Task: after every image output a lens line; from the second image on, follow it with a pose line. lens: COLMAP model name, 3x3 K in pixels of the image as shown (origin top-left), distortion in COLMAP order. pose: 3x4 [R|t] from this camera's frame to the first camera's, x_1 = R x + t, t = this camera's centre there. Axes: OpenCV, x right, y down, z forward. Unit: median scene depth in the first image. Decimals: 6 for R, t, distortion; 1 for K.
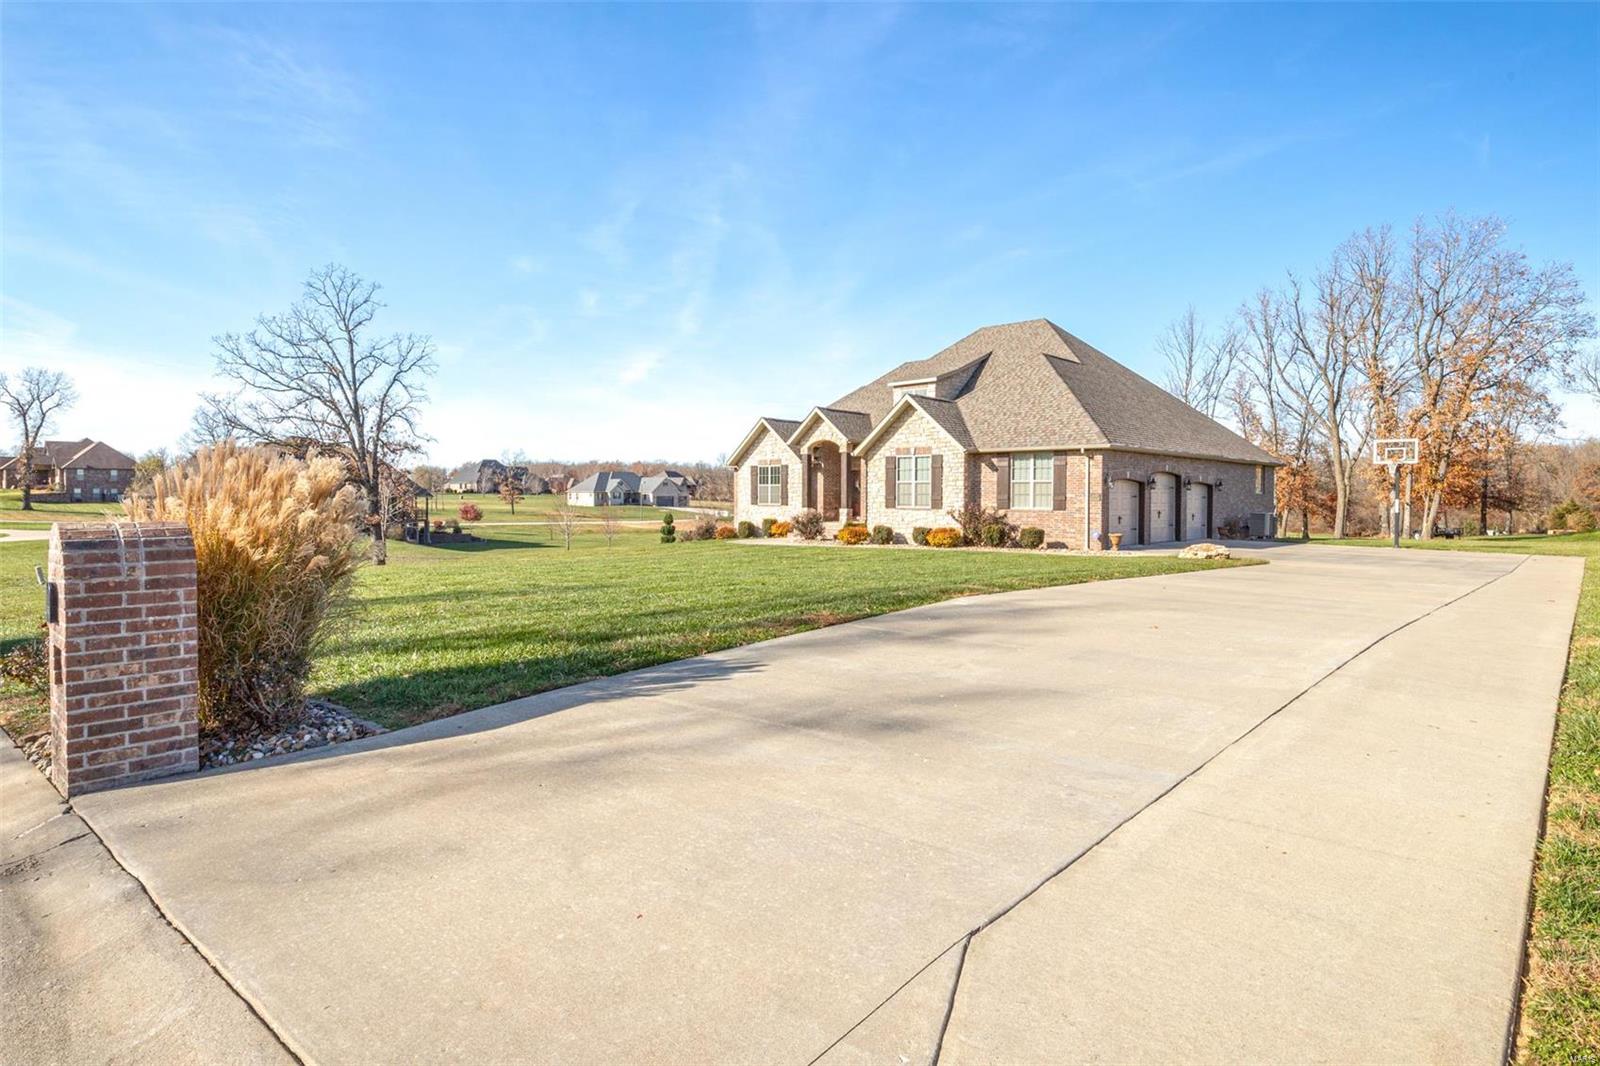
lens RADIAL K [[716.9, 0, 820.3], [0, 716.9, 504.7], [0, 0, 1]] dist [0.008905, -0.001037]
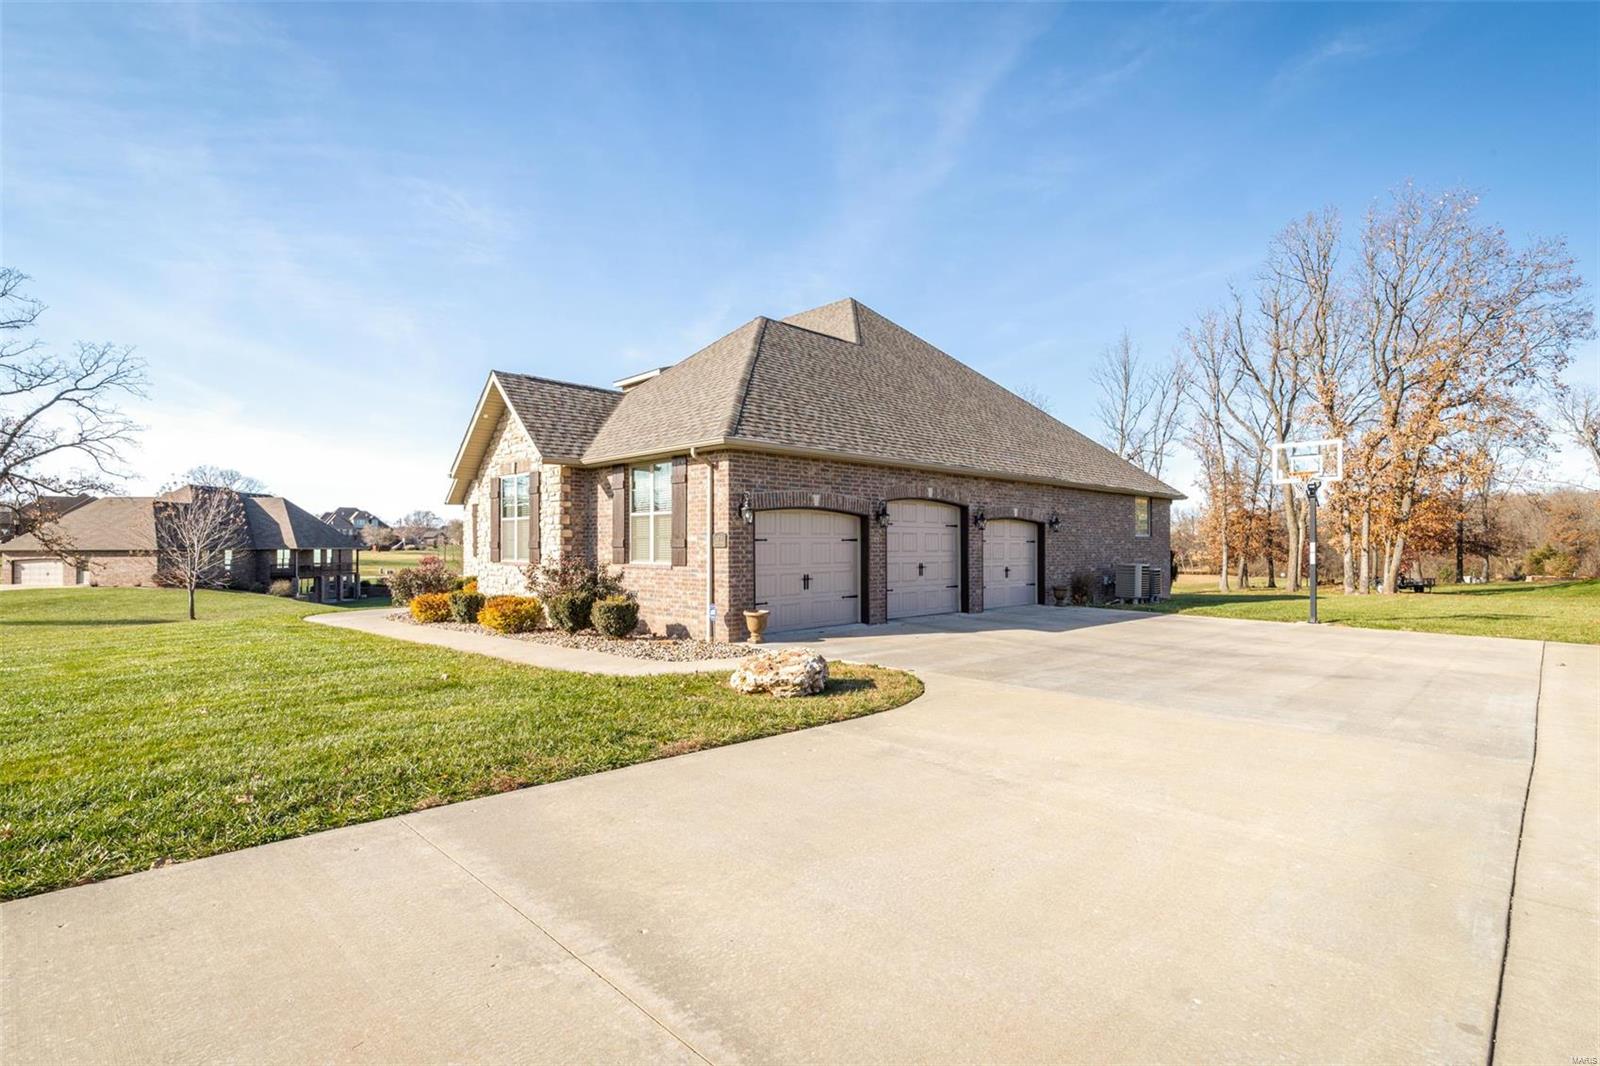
lens RADIAL K [[716.9, 0, 802.0], [0, 716.9, 540.3], [0, 0, 1]] dist [0.008905, -0.001037]
pose [[0.999970, -0.006349, 0.004505, 0.191006], [0.006435, 0.999792, -0.019328, -0.000123], [-0.004381, 0.019357, 0.999803, 0.206466]]
